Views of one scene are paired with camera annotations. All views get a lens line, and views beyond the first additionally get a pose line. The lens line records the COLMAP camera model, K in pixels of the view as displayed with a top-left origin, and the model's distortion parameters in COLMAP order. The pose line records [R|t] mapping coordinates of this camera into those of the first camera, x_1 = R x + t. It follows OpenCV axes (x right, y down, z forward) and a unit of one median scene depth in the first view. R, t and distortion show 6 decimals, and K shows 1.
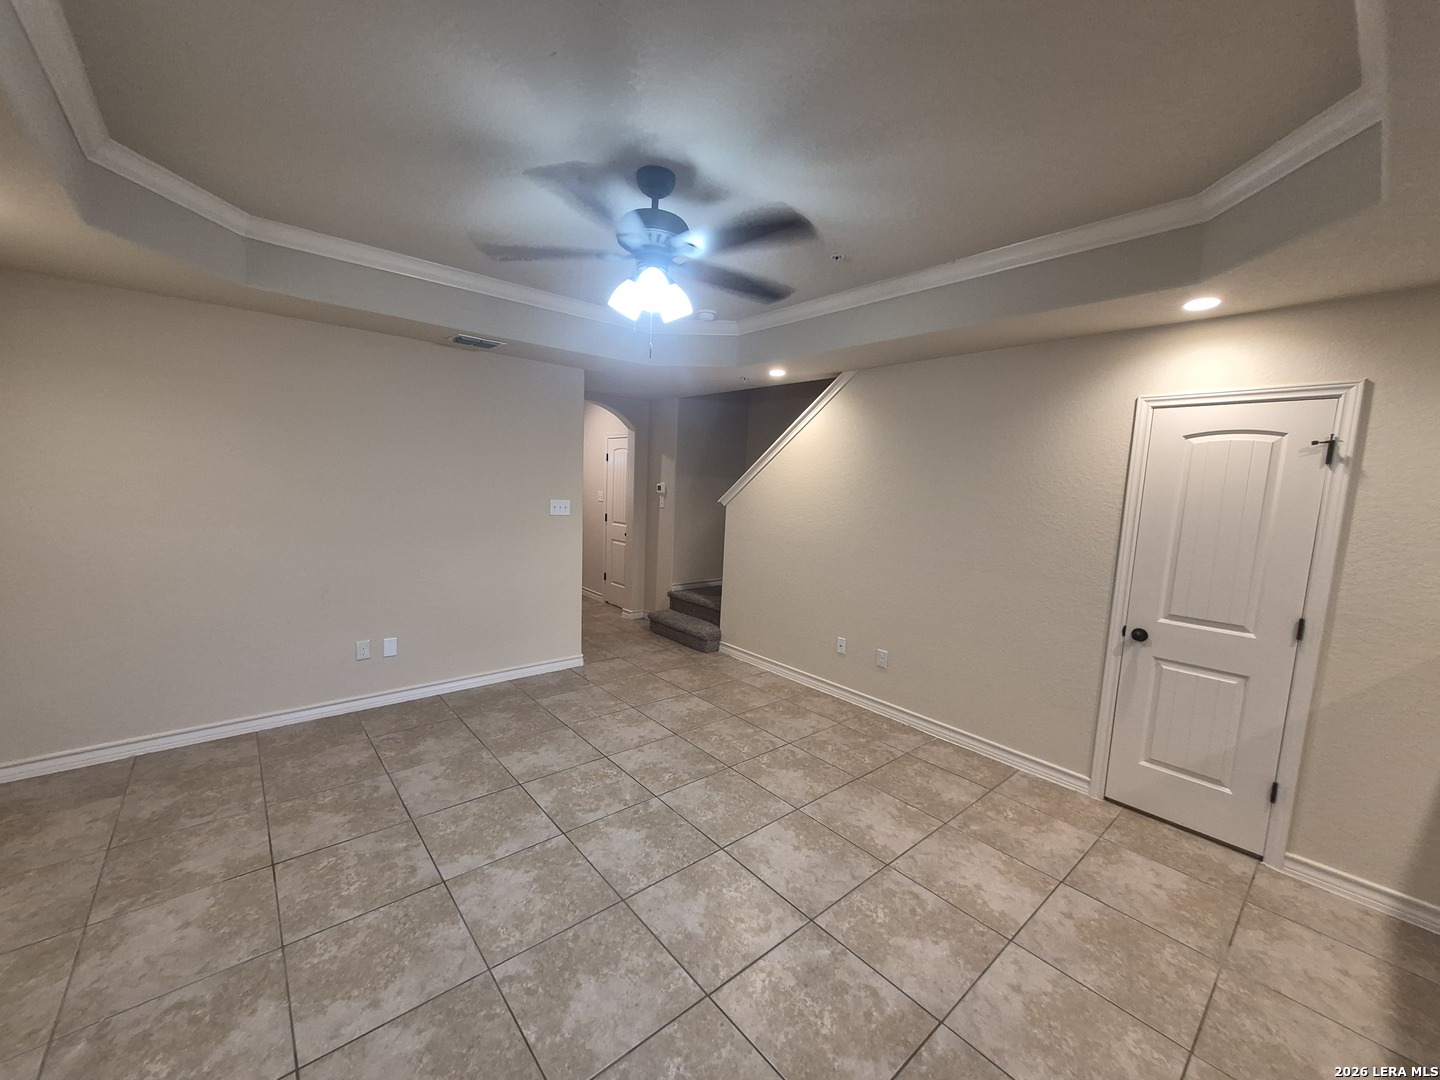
lens RADIAL K [[565.5, 0, 708.9], [0, 565.5, 545.3], [0, 0, 1]] dist [0.007987, -0.000652]
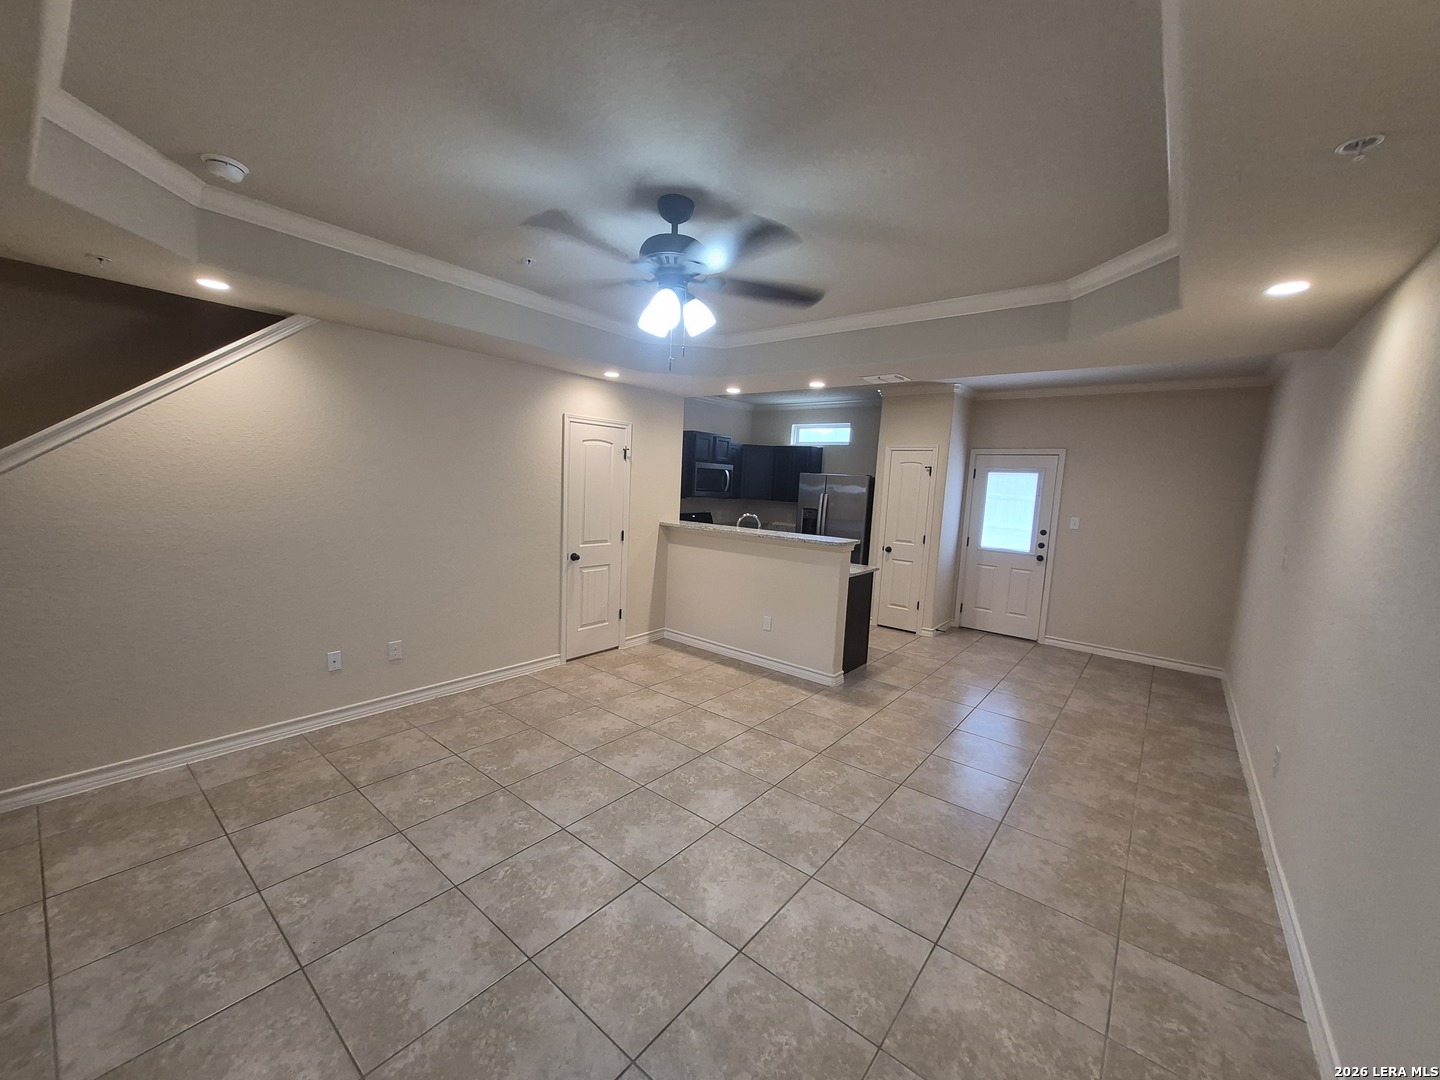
lens RADIAL K [[565.5, 0, 708.9], [0, 565.5, 545.3], [0, 0, 1]] dist [0.007987, -0.000652]
pose [[-0.179241, -0.161863, 0.970398, -1.027747], [0.059649, 0.982770, 0.174944, -0.159889], [-0.981995, 0.089241, -0.166498, 0.963377]]
